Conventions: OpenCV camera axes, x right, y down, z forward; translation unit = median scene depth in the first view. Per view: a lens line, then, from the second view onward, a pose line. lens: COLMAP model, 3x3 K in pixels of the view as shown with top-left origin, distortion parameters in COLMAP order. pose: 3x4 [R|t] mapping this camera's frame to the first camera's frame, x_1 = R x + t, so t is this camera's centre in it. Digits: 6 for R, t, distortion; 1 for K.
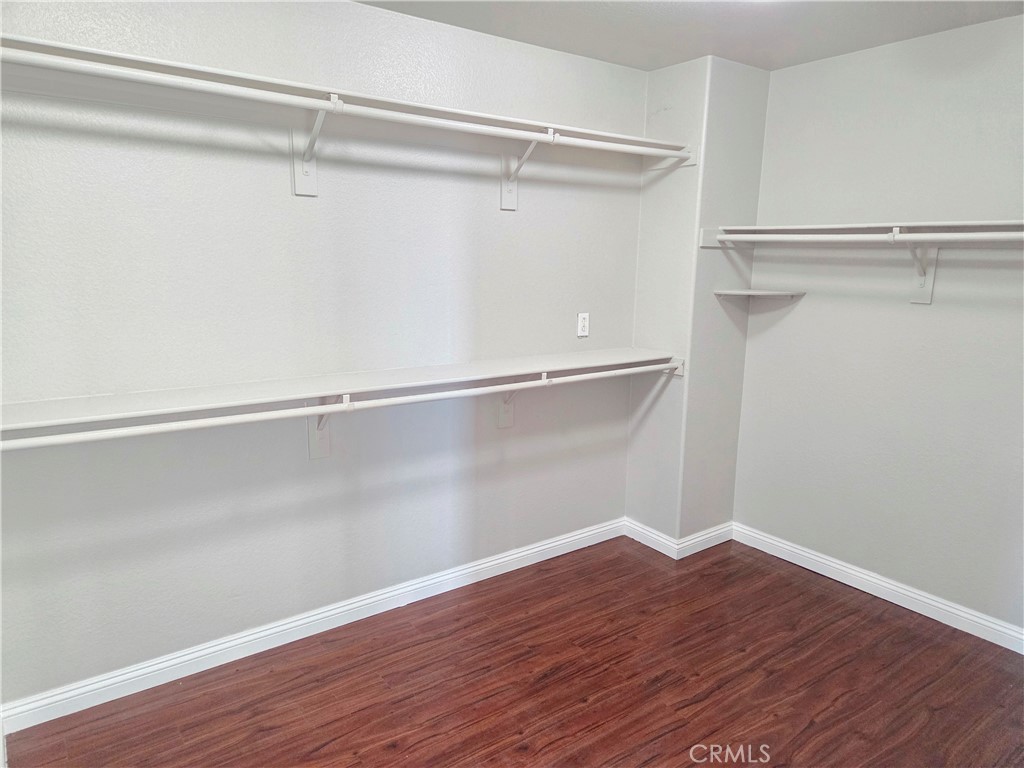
lens RADIAL K [[685.2, 0, 510.8], [0, 685.2, 382.1], [0, 0, 1]] dist [0.067372, -0.006396]
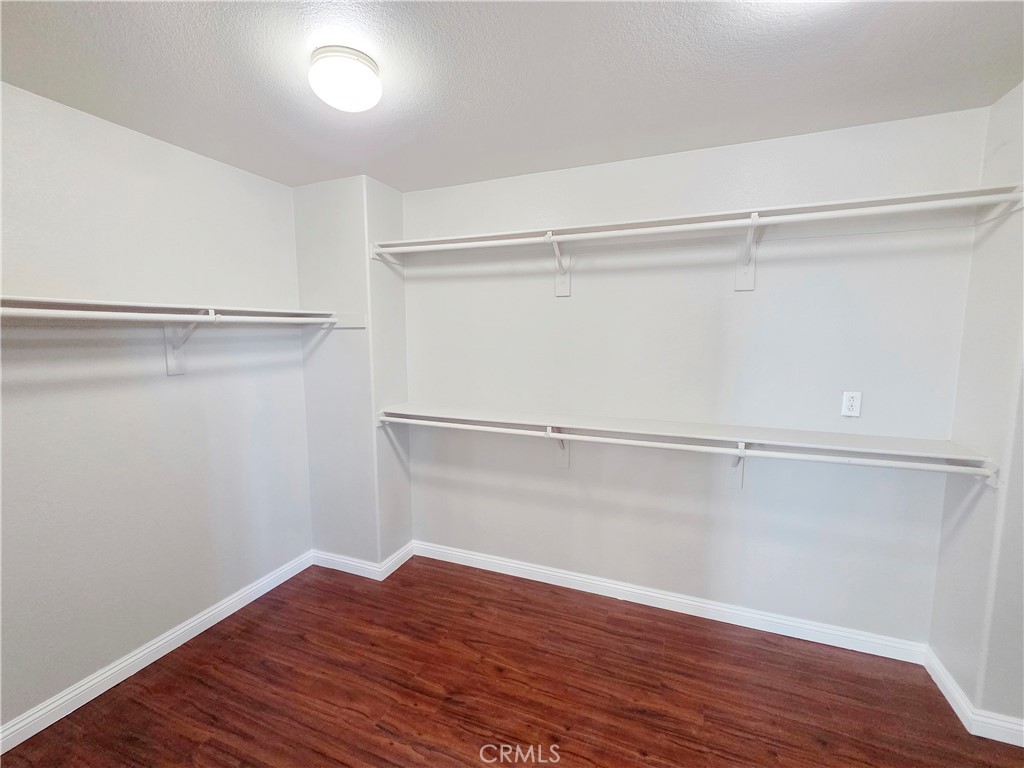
lens RADIAL K [[455.9, 0, 510.1], [0, 455.9, 384.4], [0, 0, 1]] dist [0.017751, -0.000277]
pose [[0.530847, 0.083827, -0.843311, 0.504728], [-0.146507, 0.989191, 0.006104, -0.061347], [0.834708, 0.120311, 0.537391, 0.369798]]
